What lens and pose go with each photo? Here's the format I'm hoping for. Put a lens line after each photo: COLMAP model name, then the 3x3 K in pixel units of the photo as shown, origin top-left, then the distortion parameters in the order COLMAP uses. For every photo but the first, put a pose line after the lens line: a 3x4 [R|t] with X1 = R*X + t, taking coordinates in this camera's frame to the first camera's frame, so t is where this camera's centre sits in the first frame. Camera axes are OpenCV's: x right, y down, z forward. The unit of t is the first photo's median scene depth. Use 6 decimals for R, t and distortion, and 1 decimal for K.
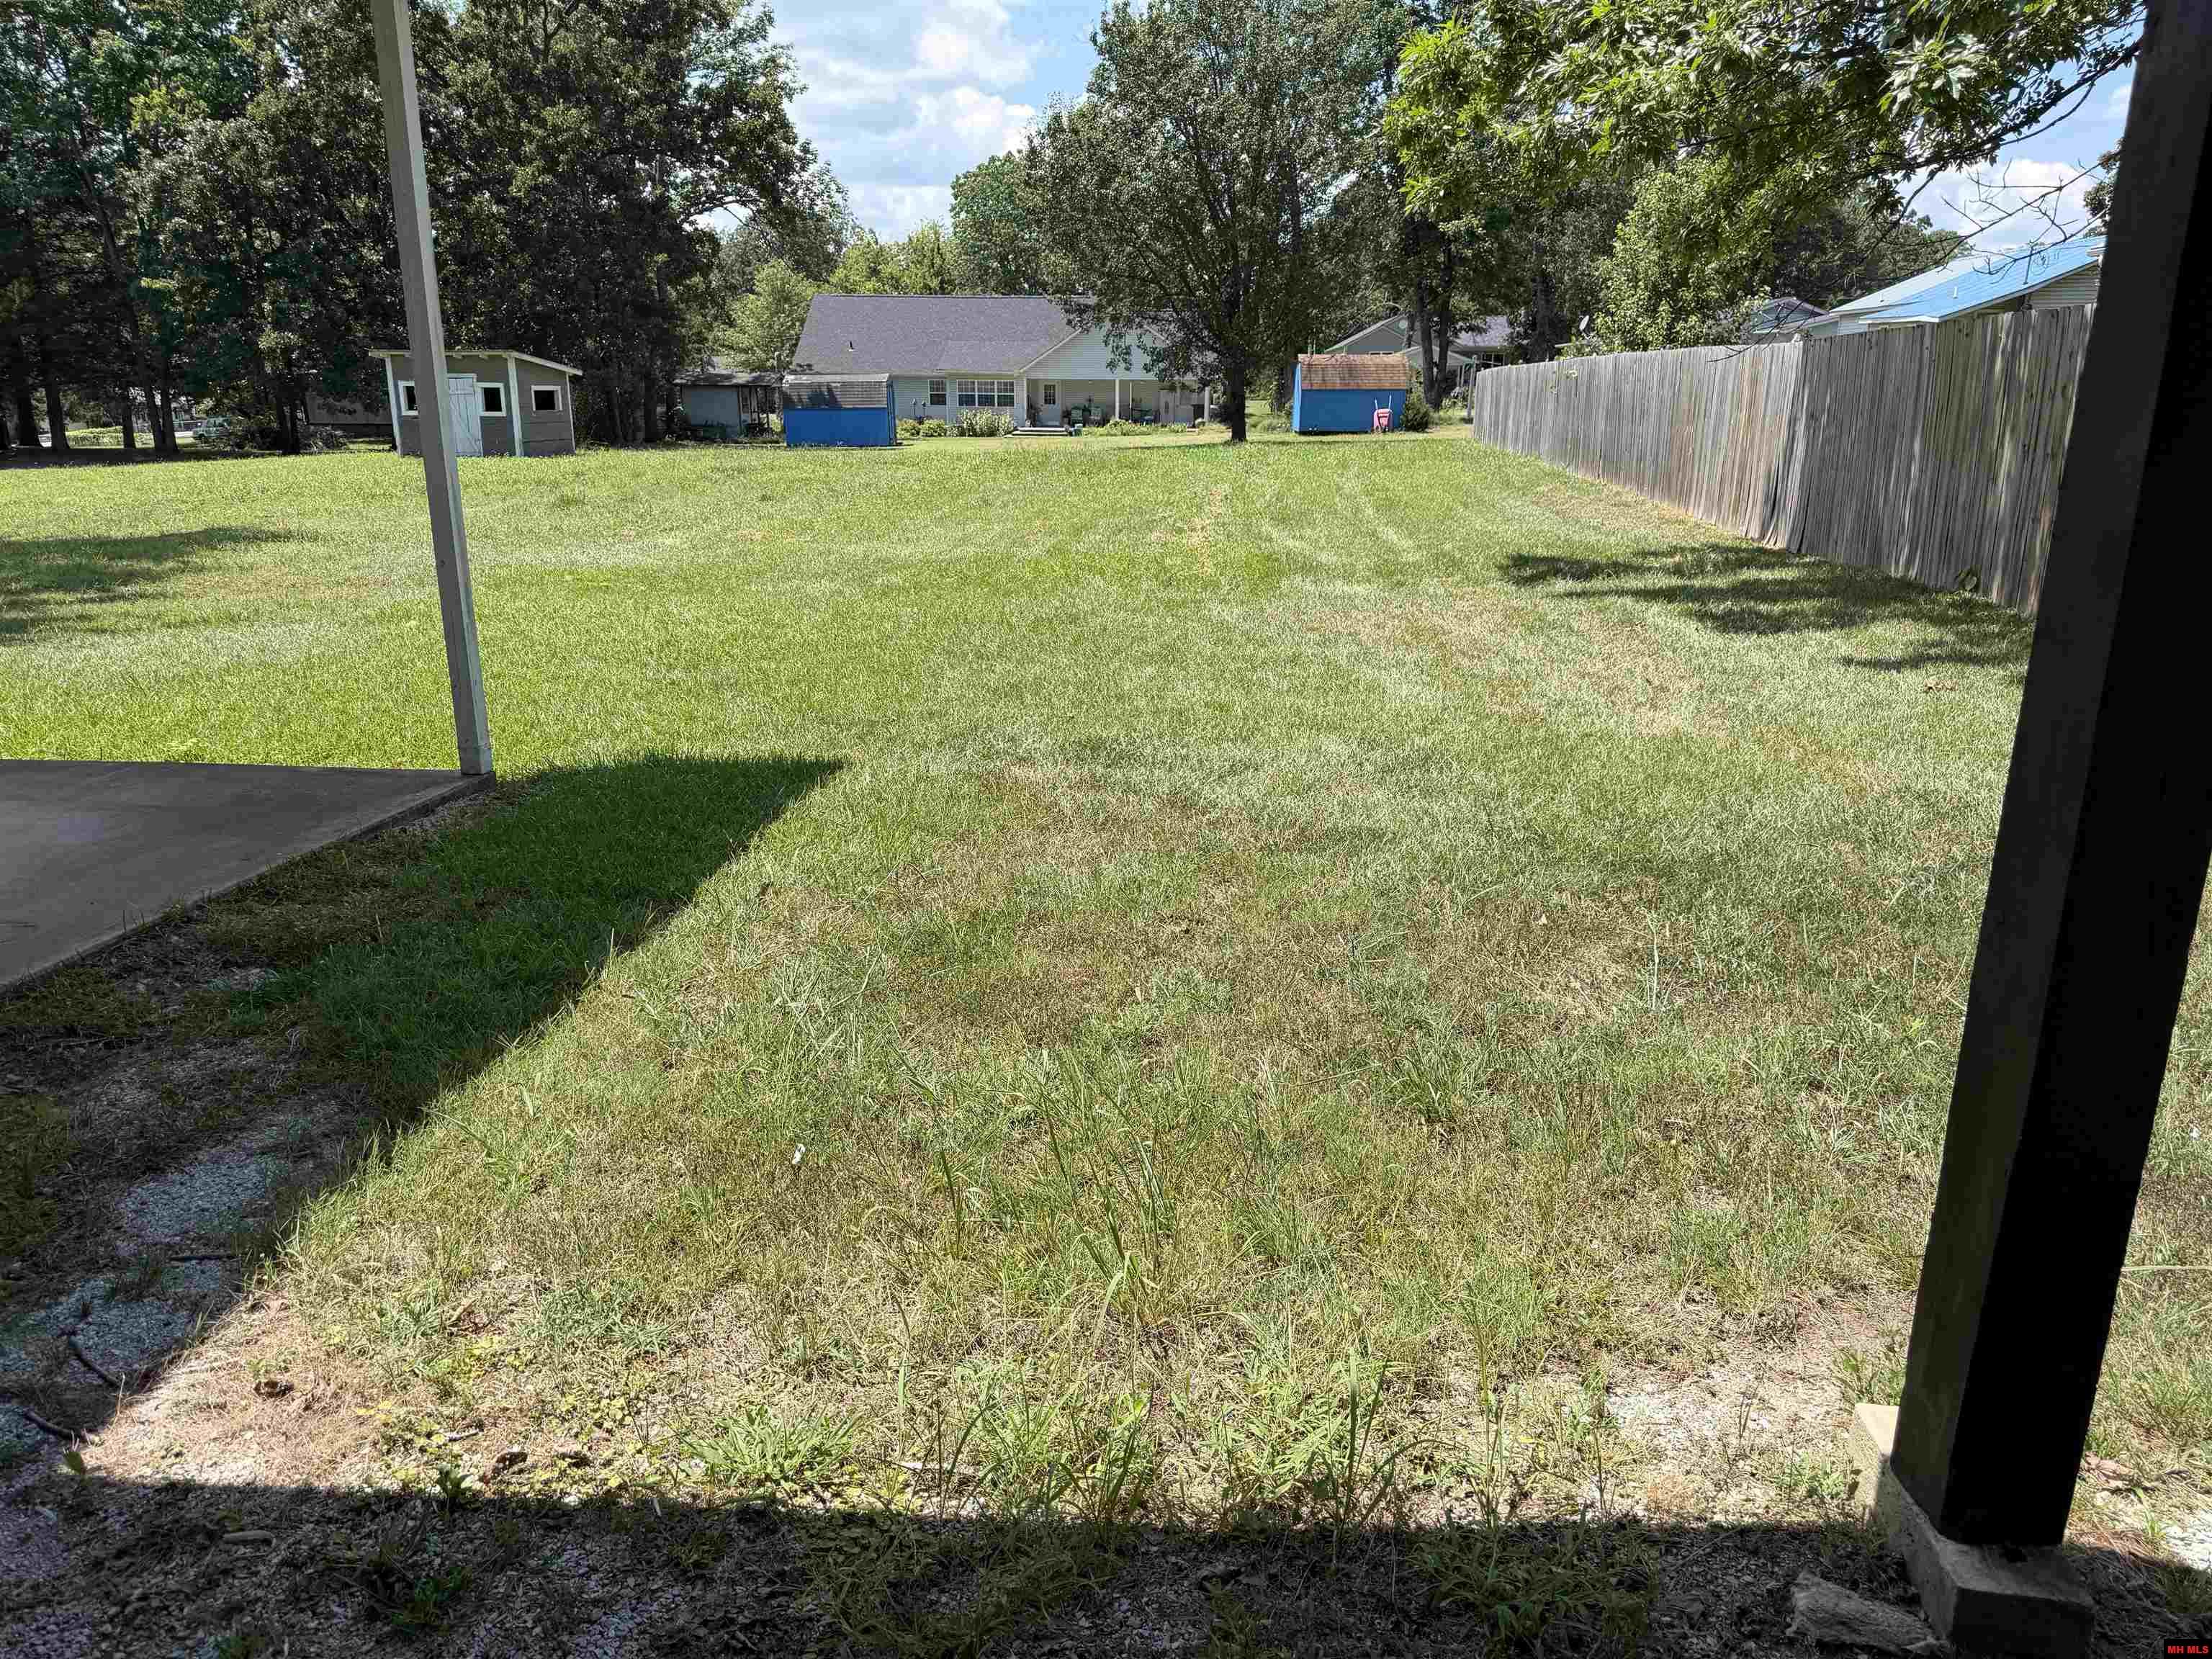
lens RADIAL K [[1571.8, 0, 1108.1], [0, 1571.8, 852.3], [0, 0, 1]] dist [0.023595, -0.021834]
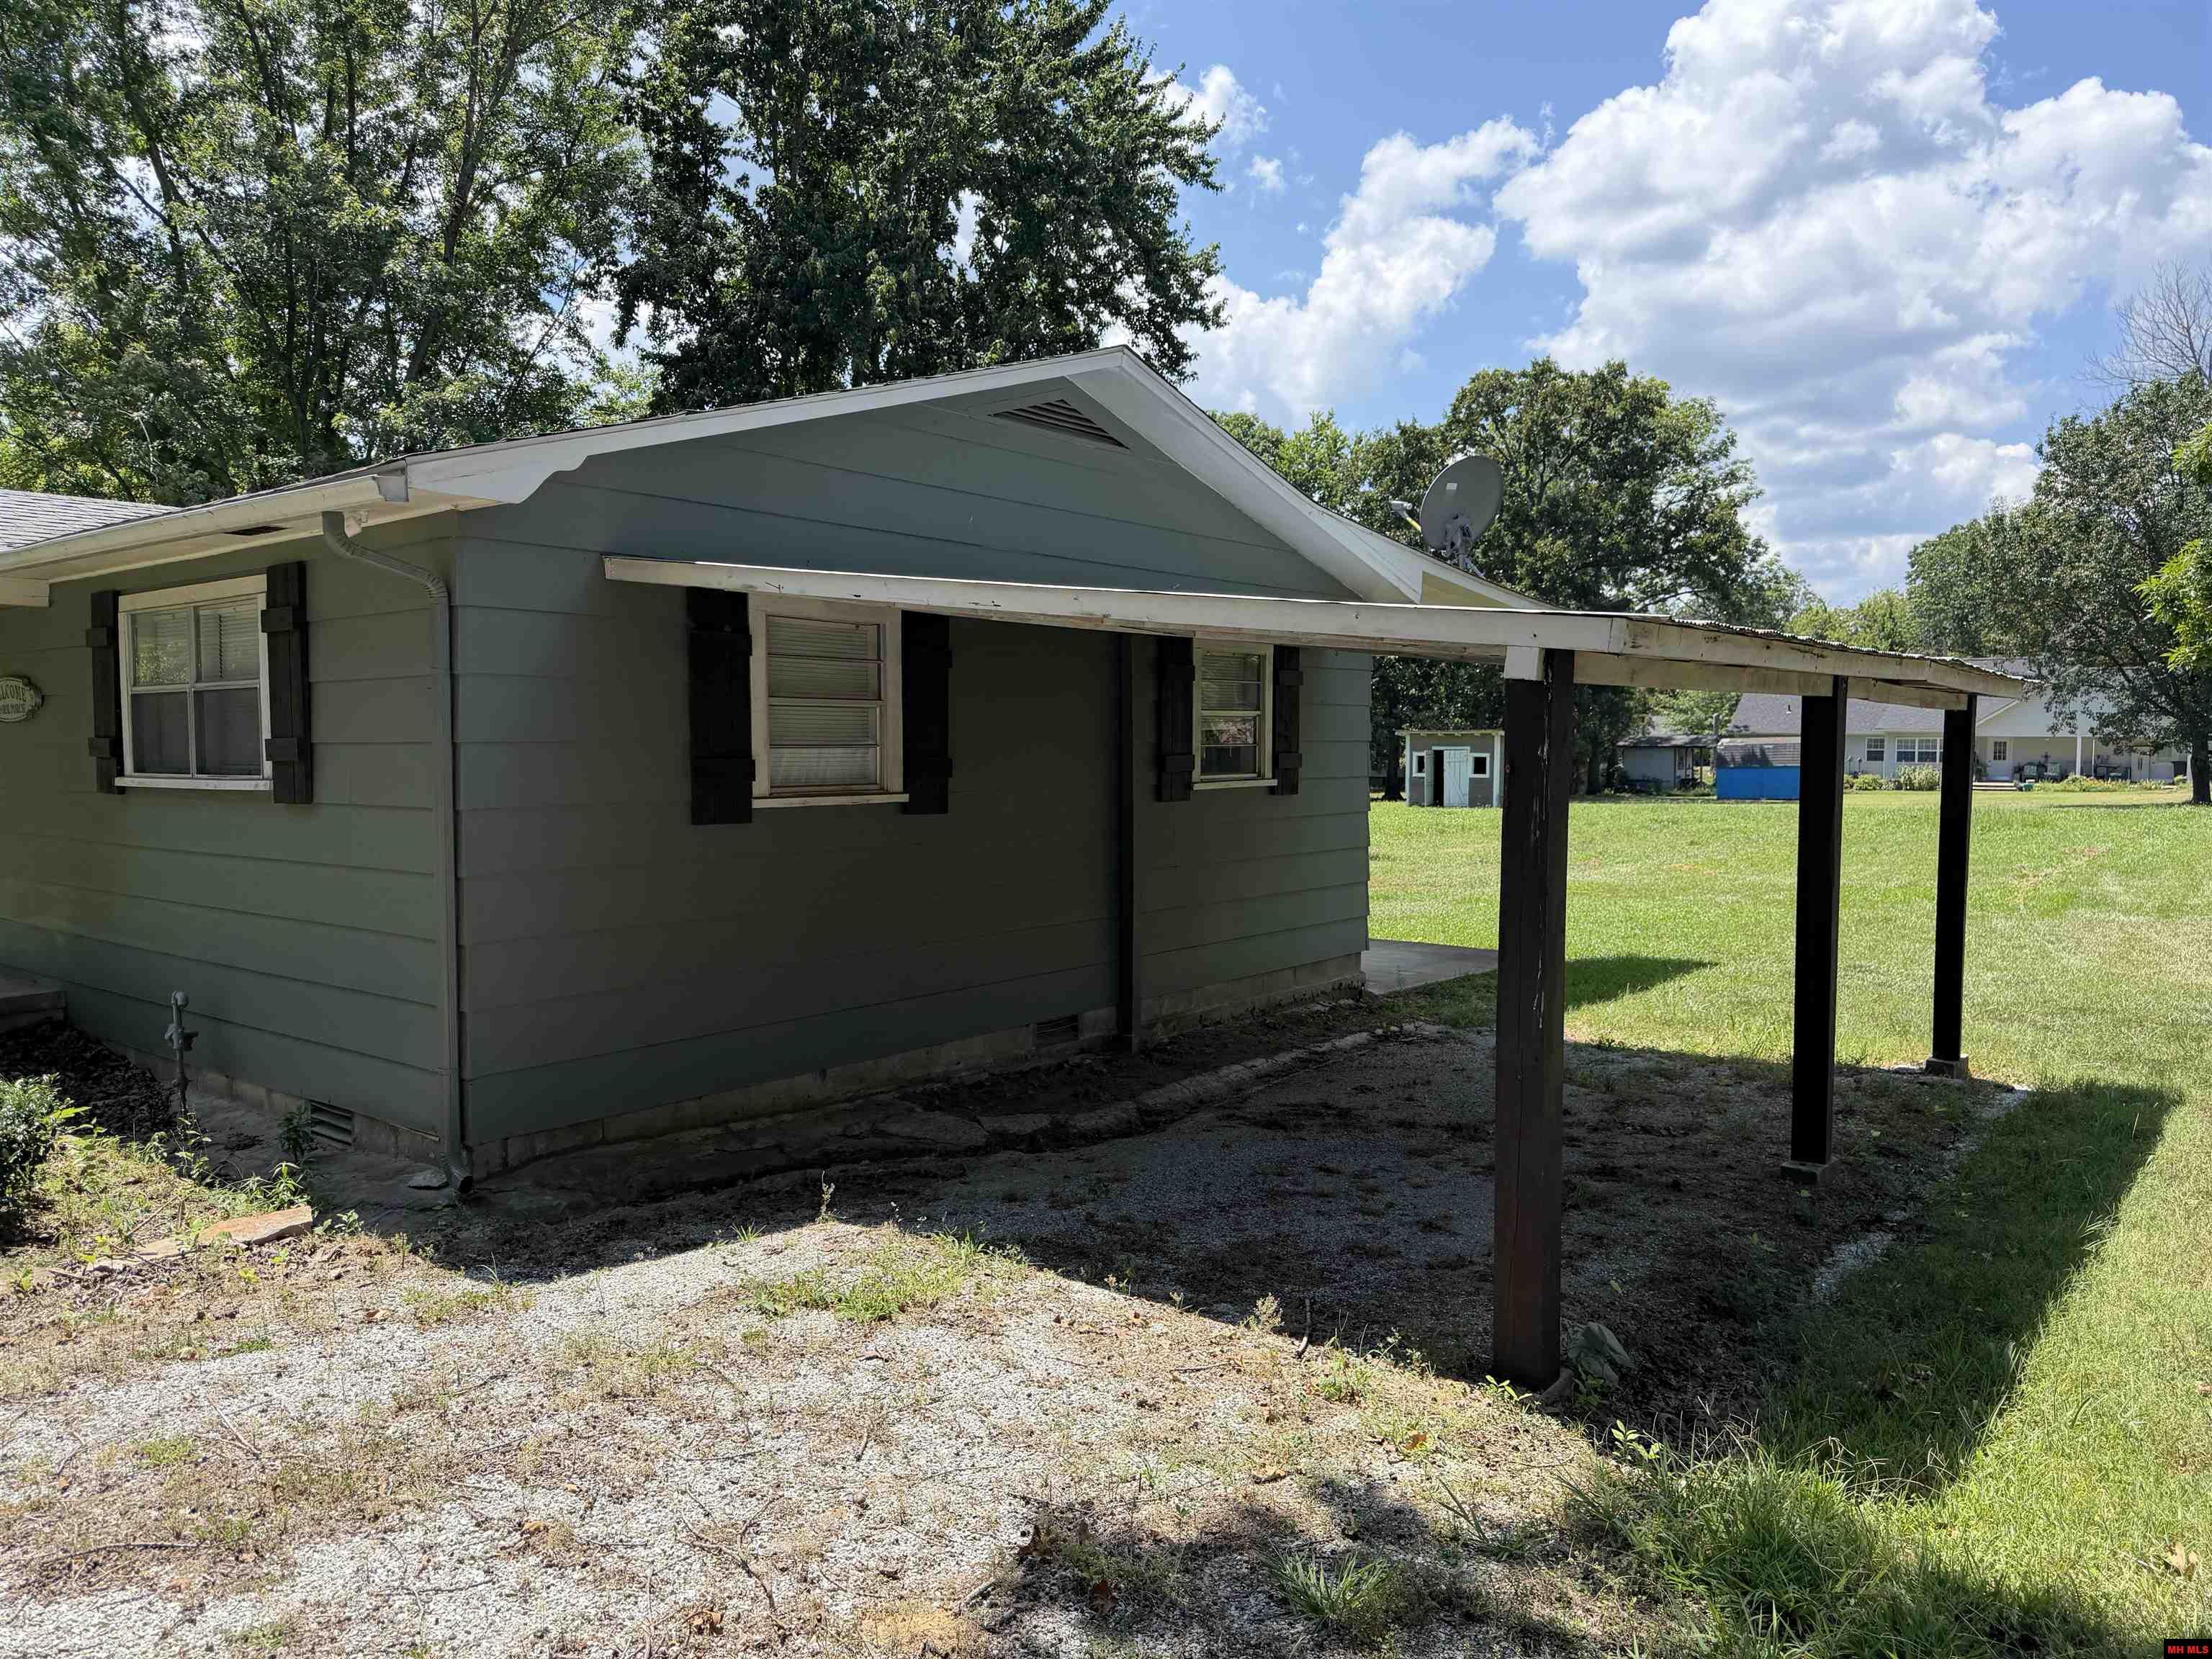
lens RADIAL K [[1571.8, 0, 1084.1], [0, 1571.8, 853.3], [0, 0, 1]] dist [0.023595, -0.021834]
pose [[0.837367, 0.031919, -0.545709, 0.034912], [-0.146273, 0.974974, -0.167422, 0.035801], [0.526708, 0.220017, 0.821079, -0.161244]]
